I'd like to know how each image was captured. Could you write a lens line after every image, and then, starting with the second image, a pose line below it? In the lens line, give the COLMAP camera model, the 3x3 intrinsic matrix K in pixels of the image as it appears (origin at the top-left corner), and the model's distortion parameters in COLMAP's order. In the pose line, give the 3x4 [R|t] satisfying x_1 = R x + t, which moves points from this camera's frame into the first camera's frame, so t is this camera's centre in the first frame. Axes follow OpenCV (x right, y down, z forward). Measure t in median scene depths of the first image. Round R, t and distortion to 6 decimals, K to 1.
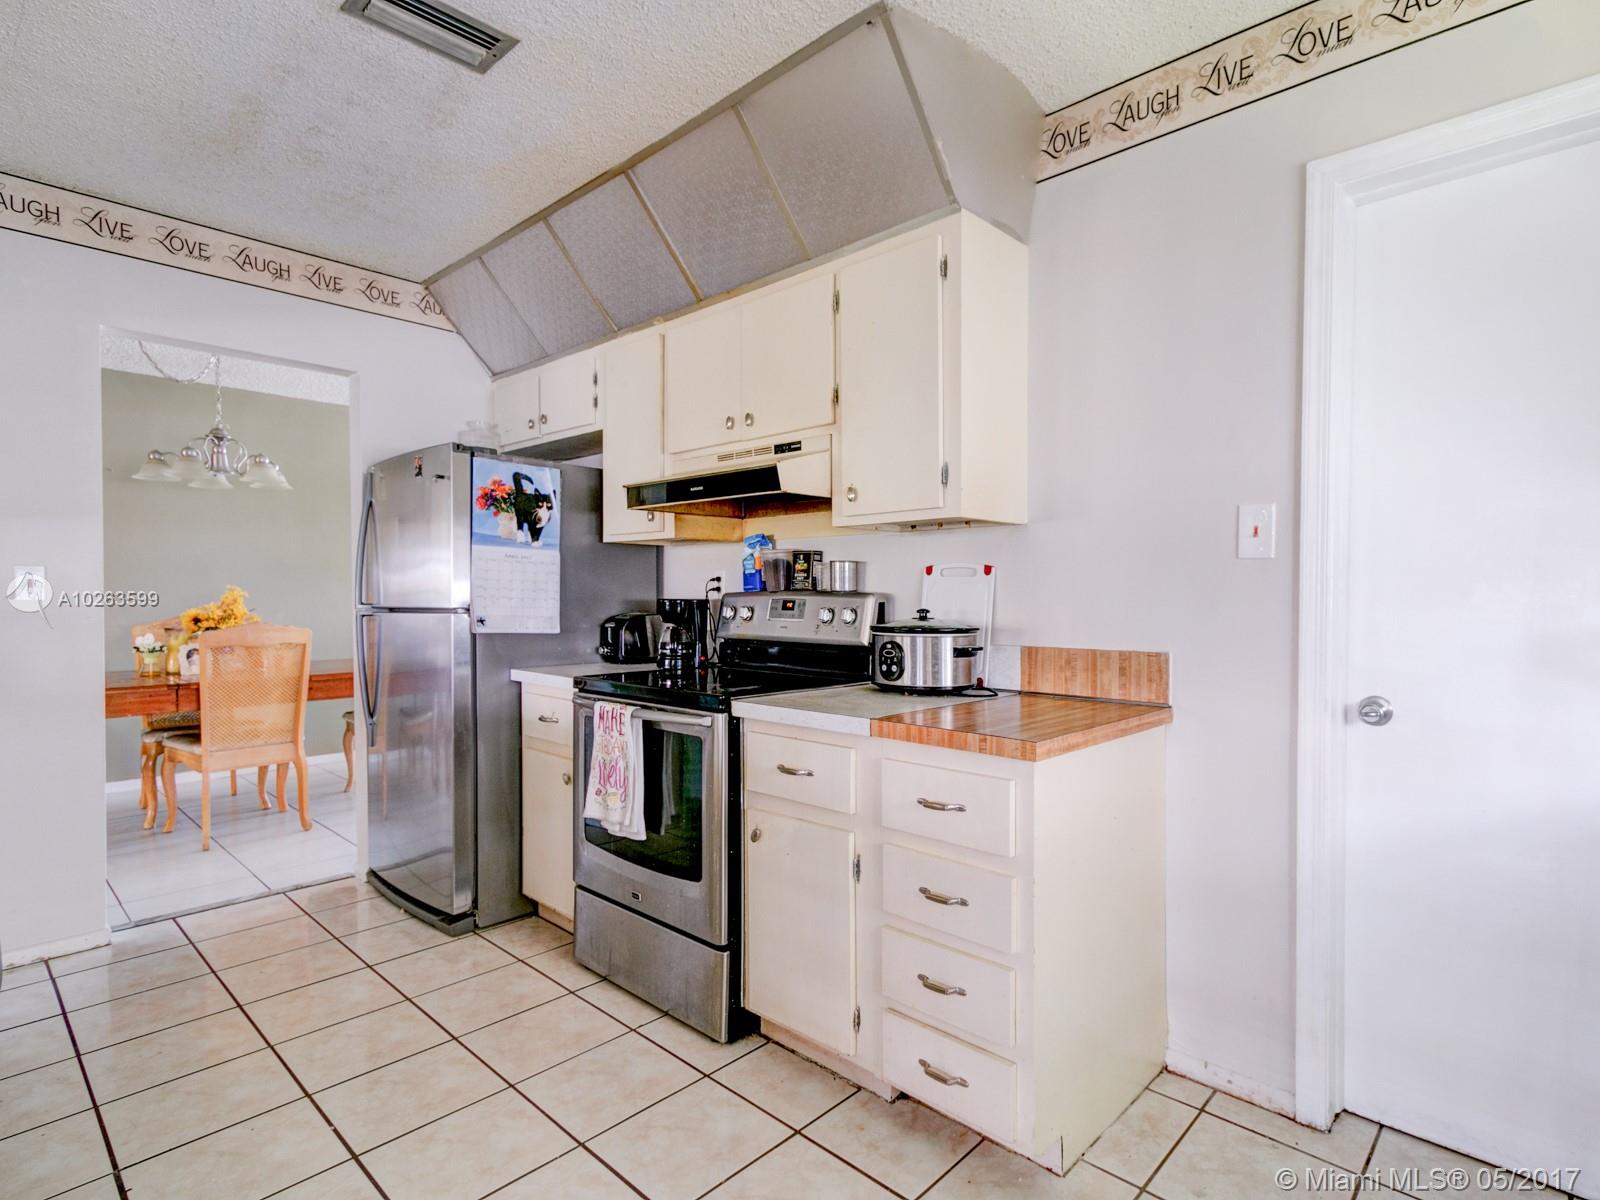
lens RADIAL K [[859.5, 0, 804.9], [0, 859.5, 609.6], [0, 0, 1]] dist [-0.000958, -0.000682]
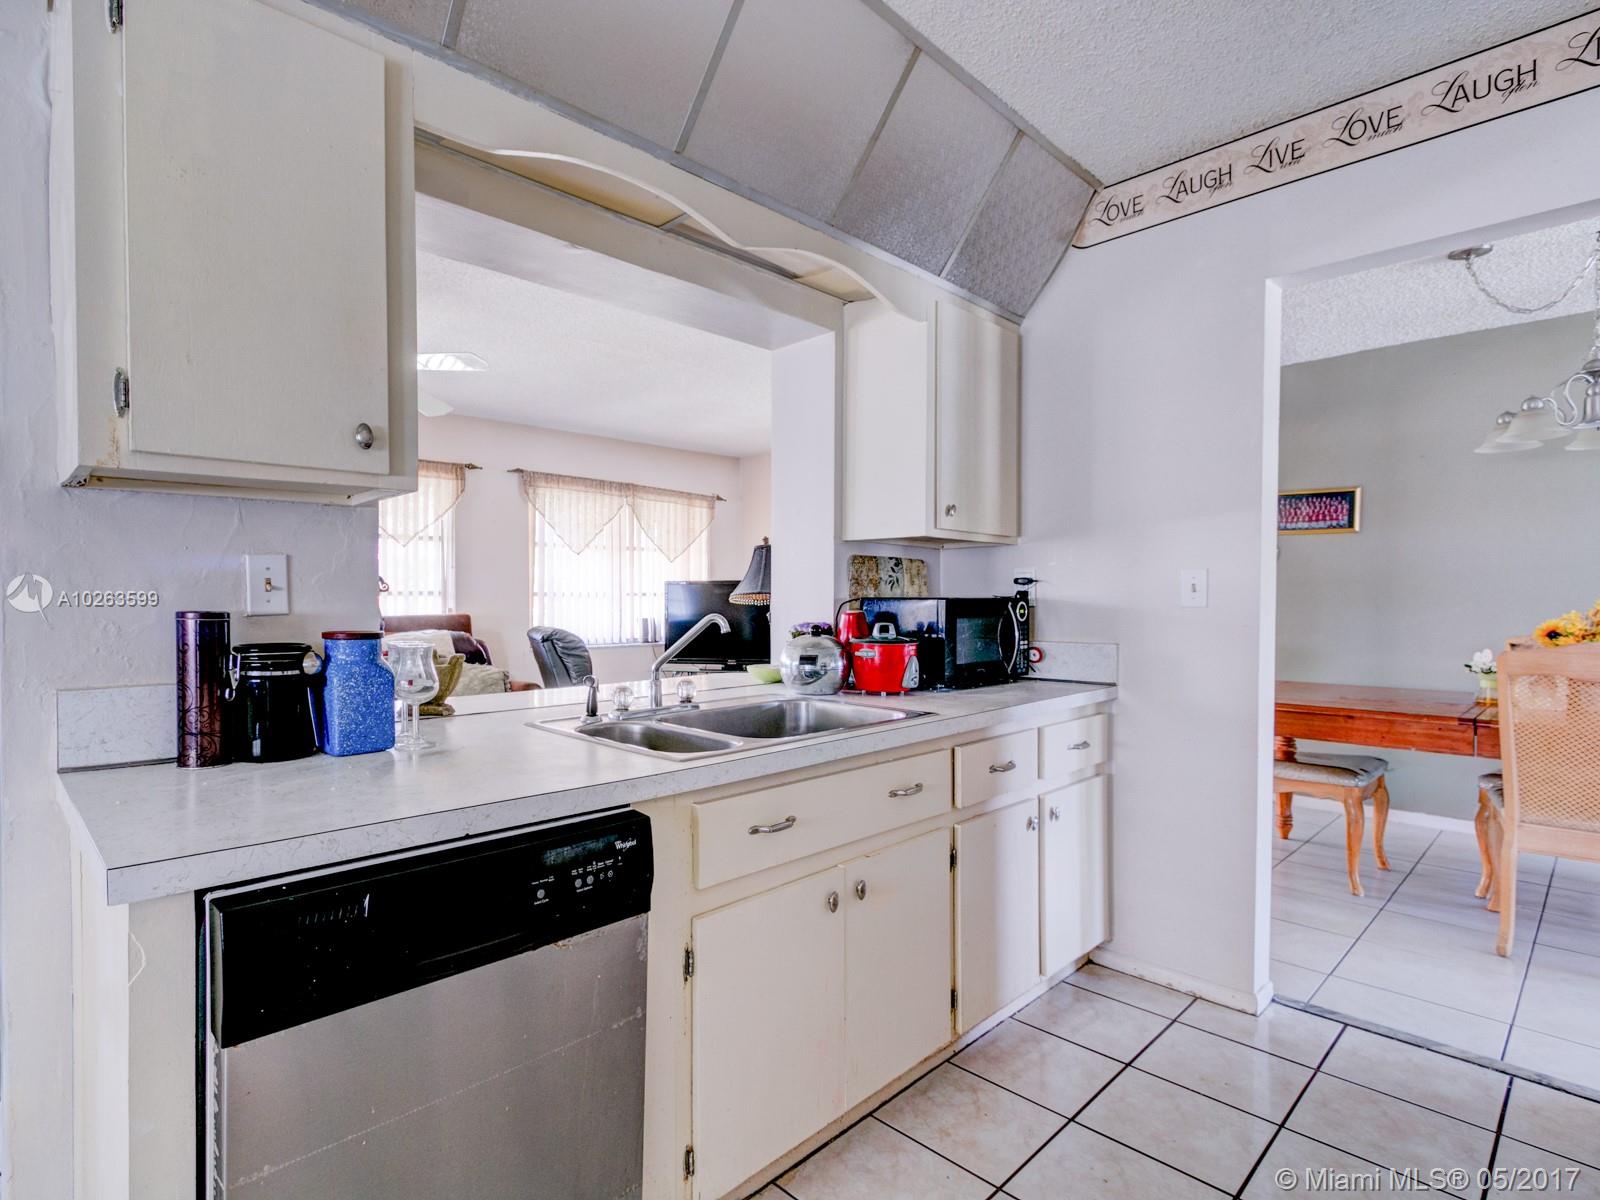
lens RADIAL K [[830.3, 0, 787.8], [0, 830.3, 611.2], [0, 0, 1]] dist [0.012976, -0.005177]
pose [[-0.022640, 0.011746, -0.999675, 0.202994], [-0.015729, 0.999803, 0.012104, -0.141179], [0.999620, 0.015998, -0.022451, 9.118400]]
